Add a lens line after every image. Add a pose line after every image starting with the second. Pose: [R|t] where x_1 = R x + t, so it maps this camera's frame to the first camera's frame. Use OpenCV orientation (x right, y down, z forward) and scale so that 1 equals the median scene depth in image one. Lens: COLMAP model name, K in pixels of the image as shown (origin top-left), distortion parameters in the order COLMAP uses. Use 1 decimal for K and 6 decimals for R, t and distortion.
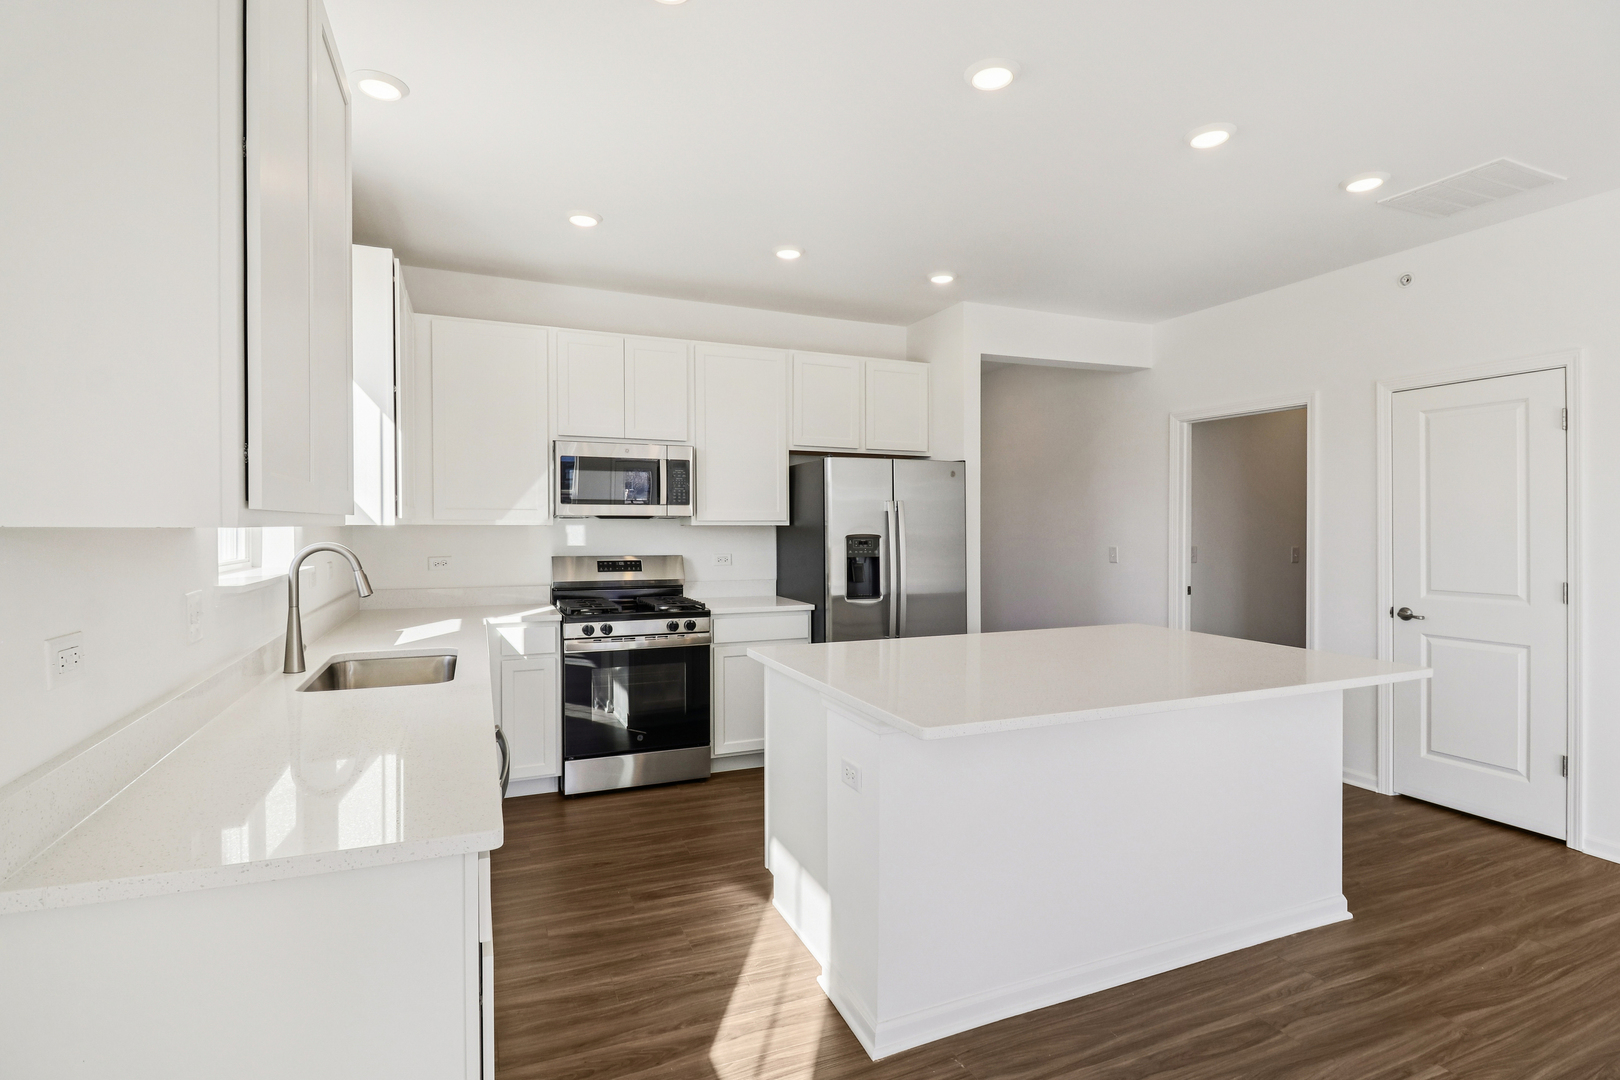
lens RADIAL K [[762.5, 0, 798.7], [0, 762.5, 537.4], [0, 0, 1]] dist [-0.006520, -0.003761]
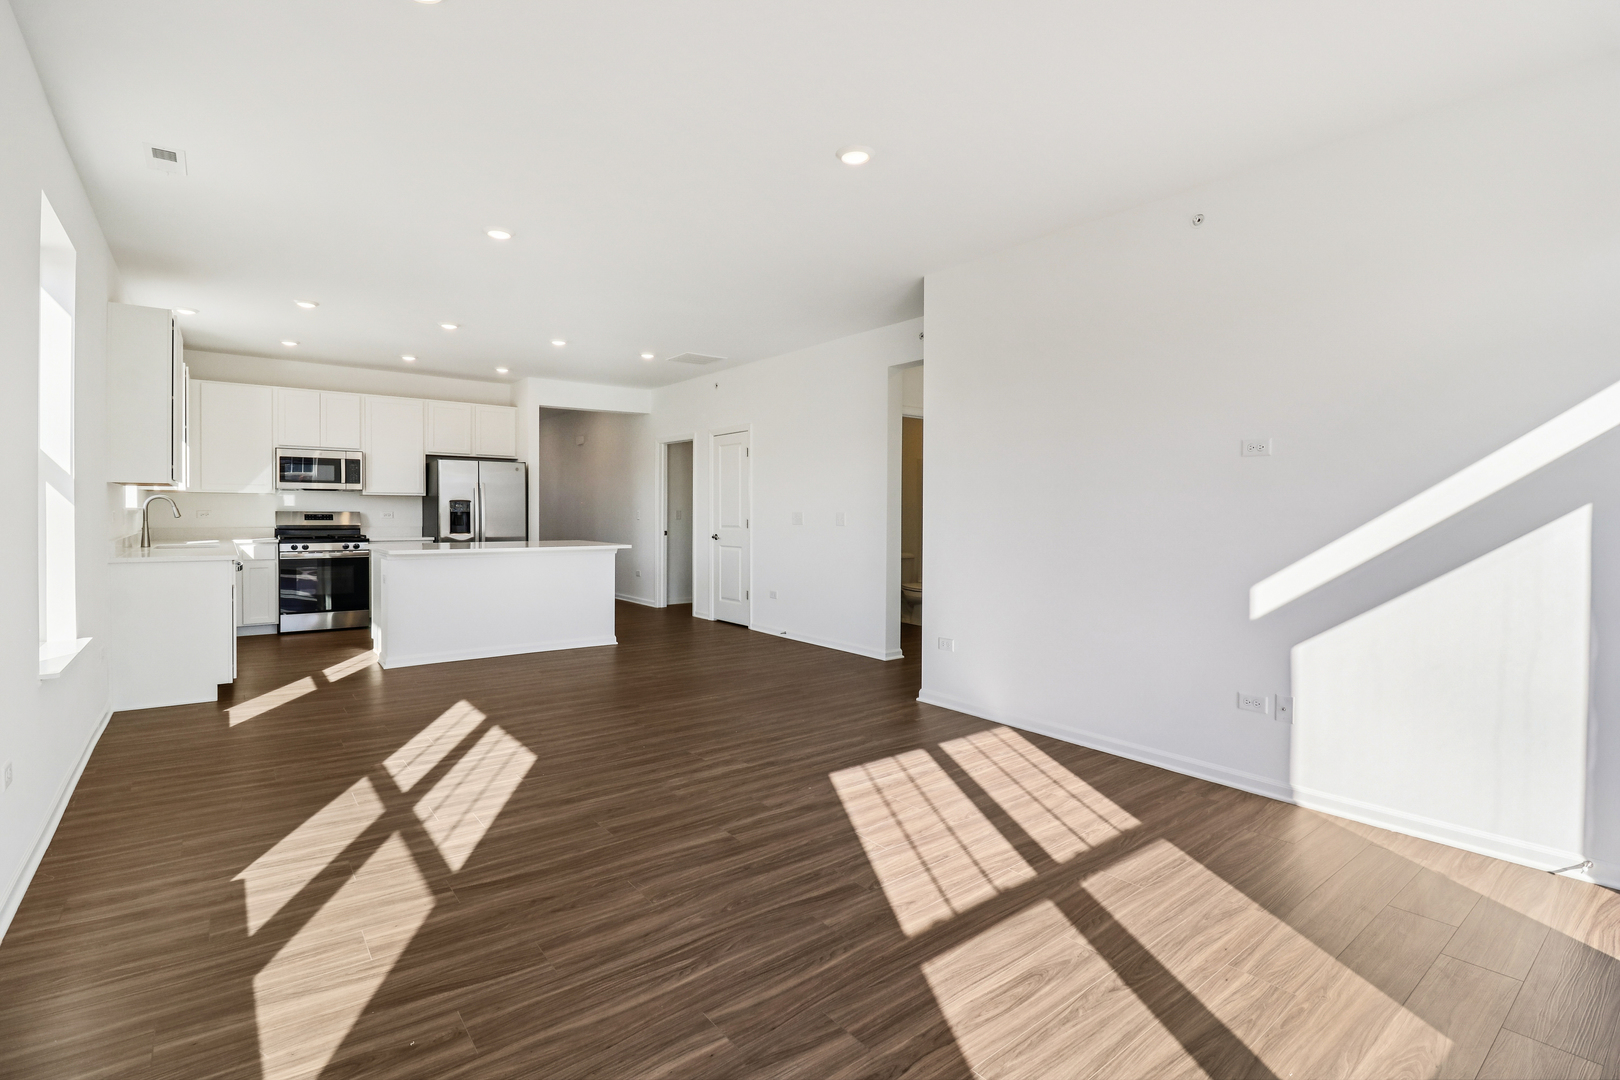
lens RADIAL K [[762.5, 0, 822.5], [0, 762.5, 525.4], [0, 0, 1]] dist [-0.006520, -0.003761]
pose [[0.963739, -0.000495, 0.266846, 0.459902], [-0.000384, 0.999995, 0.003241, 0.053987], [-0.266846, -0.003226, 0.963734, -1.114445]]
